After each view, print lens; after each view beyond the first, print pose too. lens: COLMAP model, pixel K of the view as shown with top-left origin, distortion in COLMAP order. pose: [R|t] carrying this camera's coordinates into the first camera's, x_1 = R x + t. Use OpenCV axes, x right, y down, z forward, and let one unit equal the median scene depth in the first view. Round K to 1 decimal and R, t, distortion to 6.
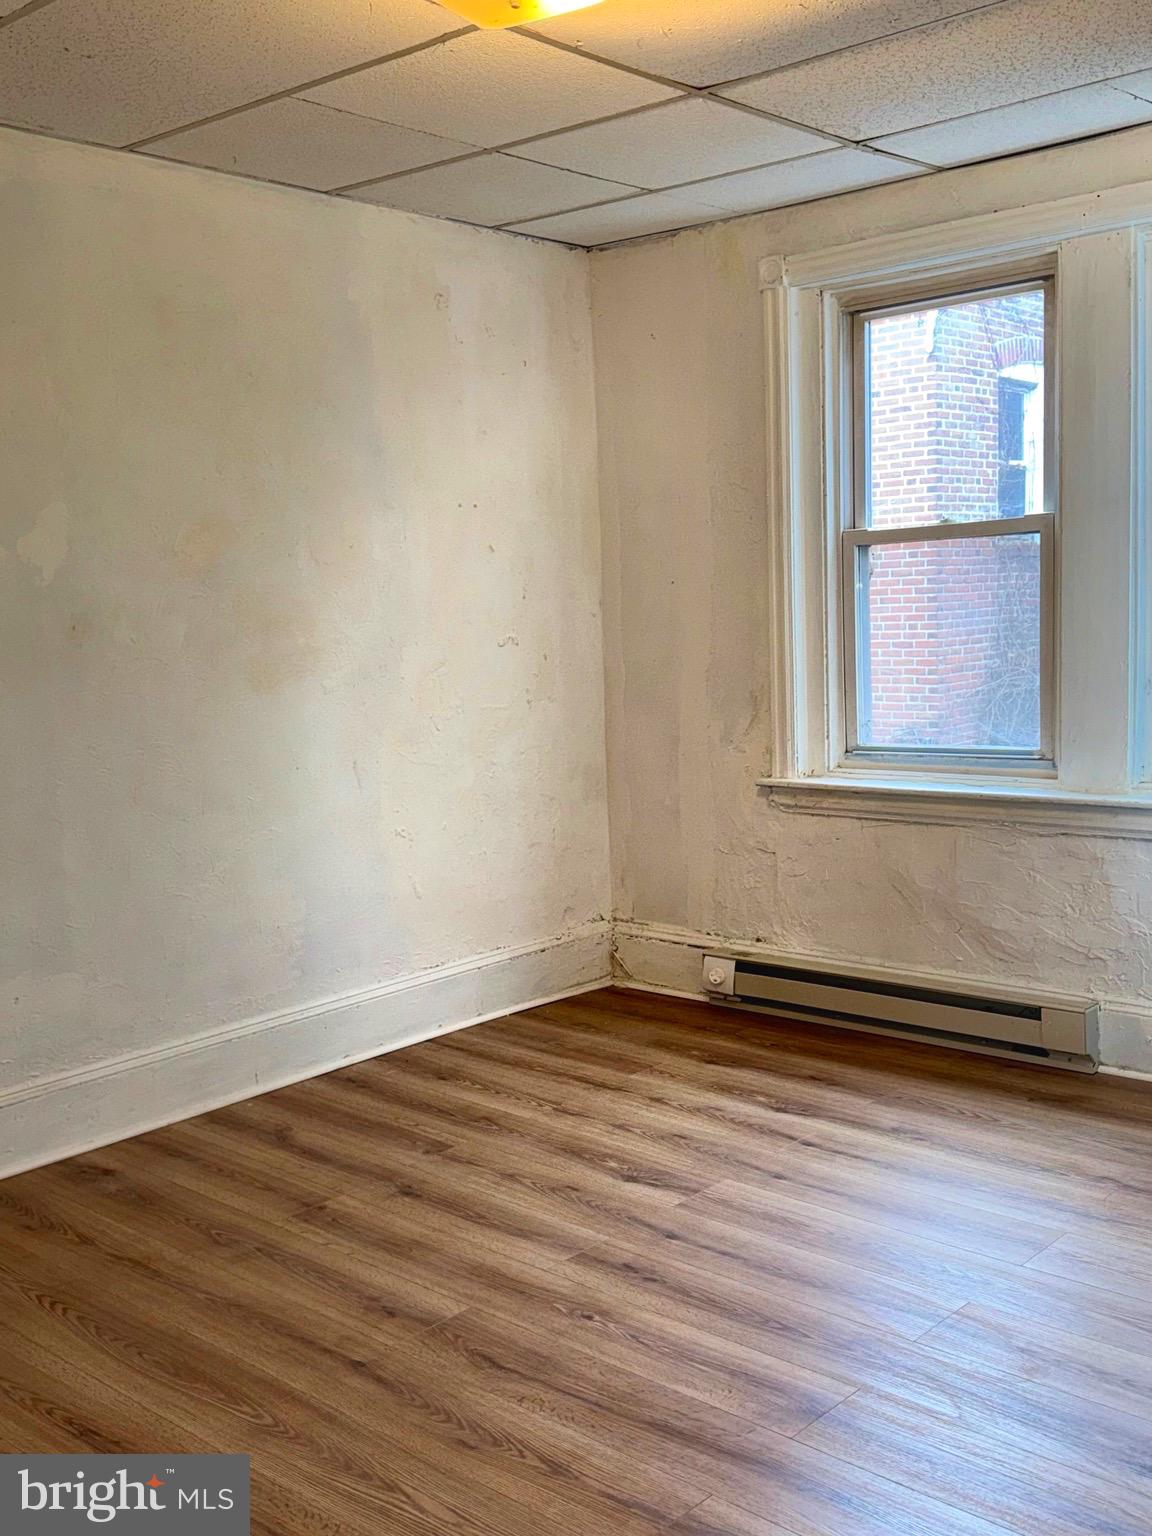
lens RADIAL K [[1567.4, 0, 586.8], [0, 1567.4, 774.2], [0, 0, 1]] dist [-0.003944, 0.000000]
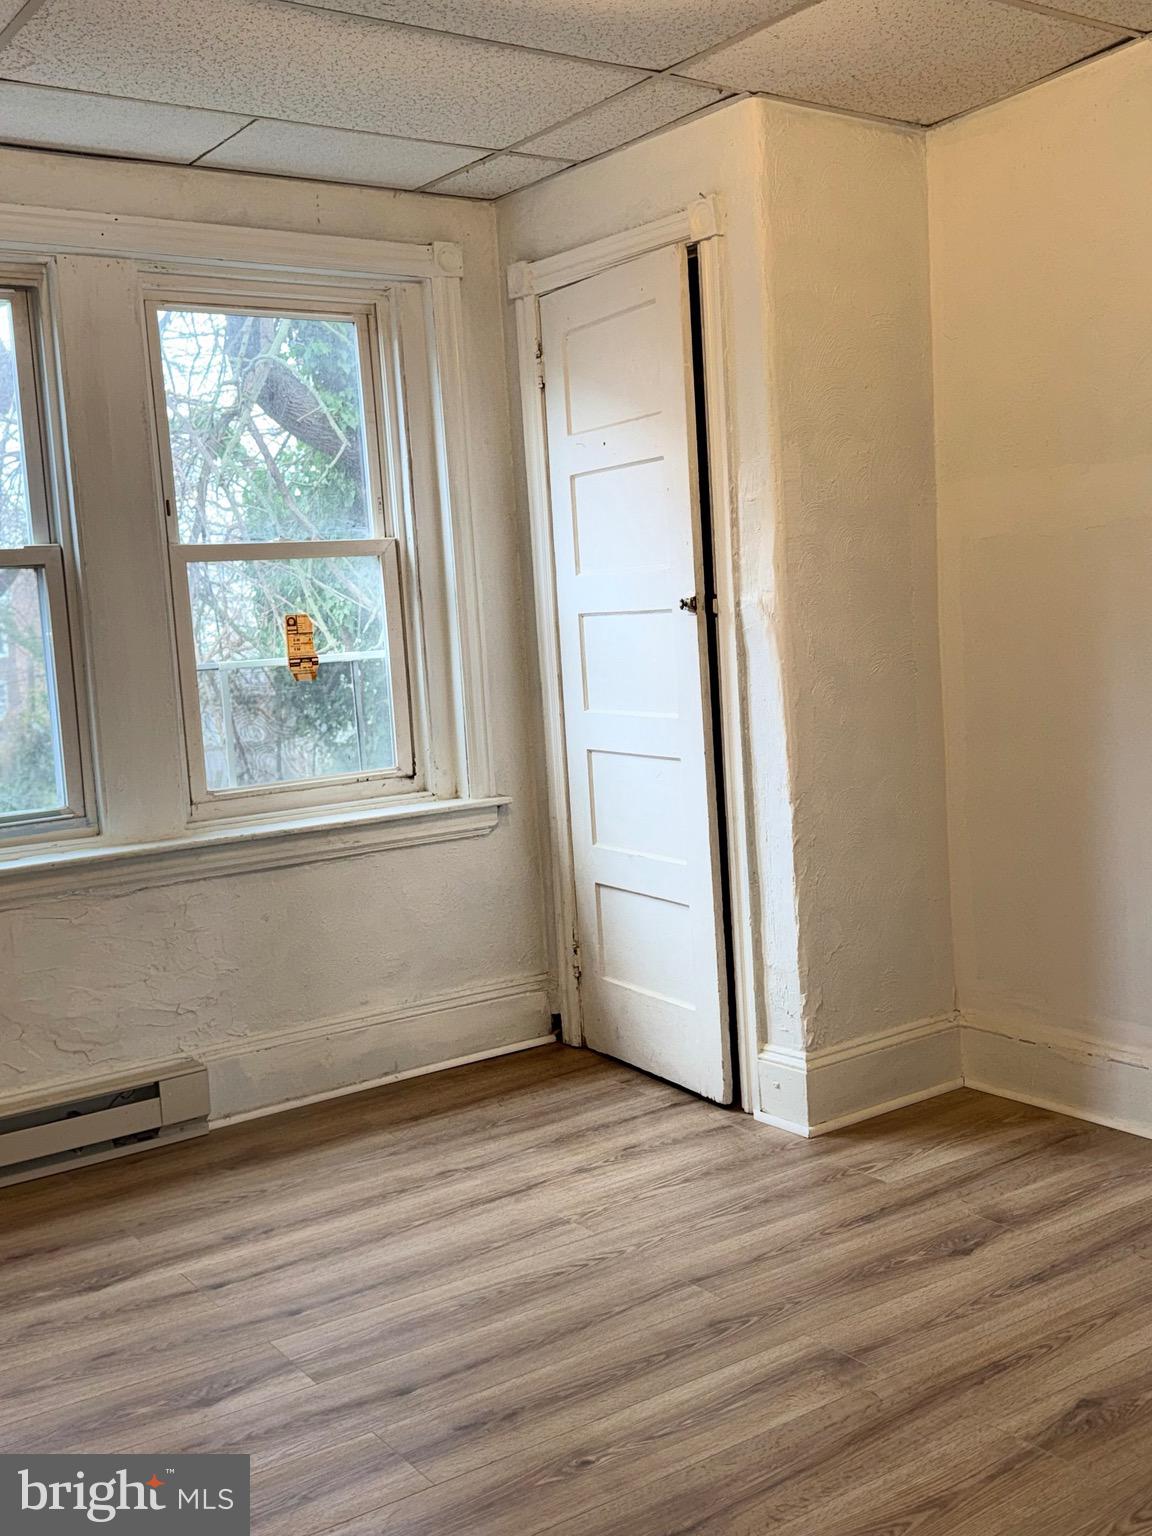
lens RADIAL K [[1567.4, 0, 581.9], [0, 1567.4, 759.4], [0, 0, 1]] dist [-0.003944, 0.000000]
pose [[0.260199, -0.094190, 0.960950, -0.544277], [0.174604, 0.983413, 0.049114, -0.041242], [-0.949637, 0.155006, 0.272329, 0.520415]]
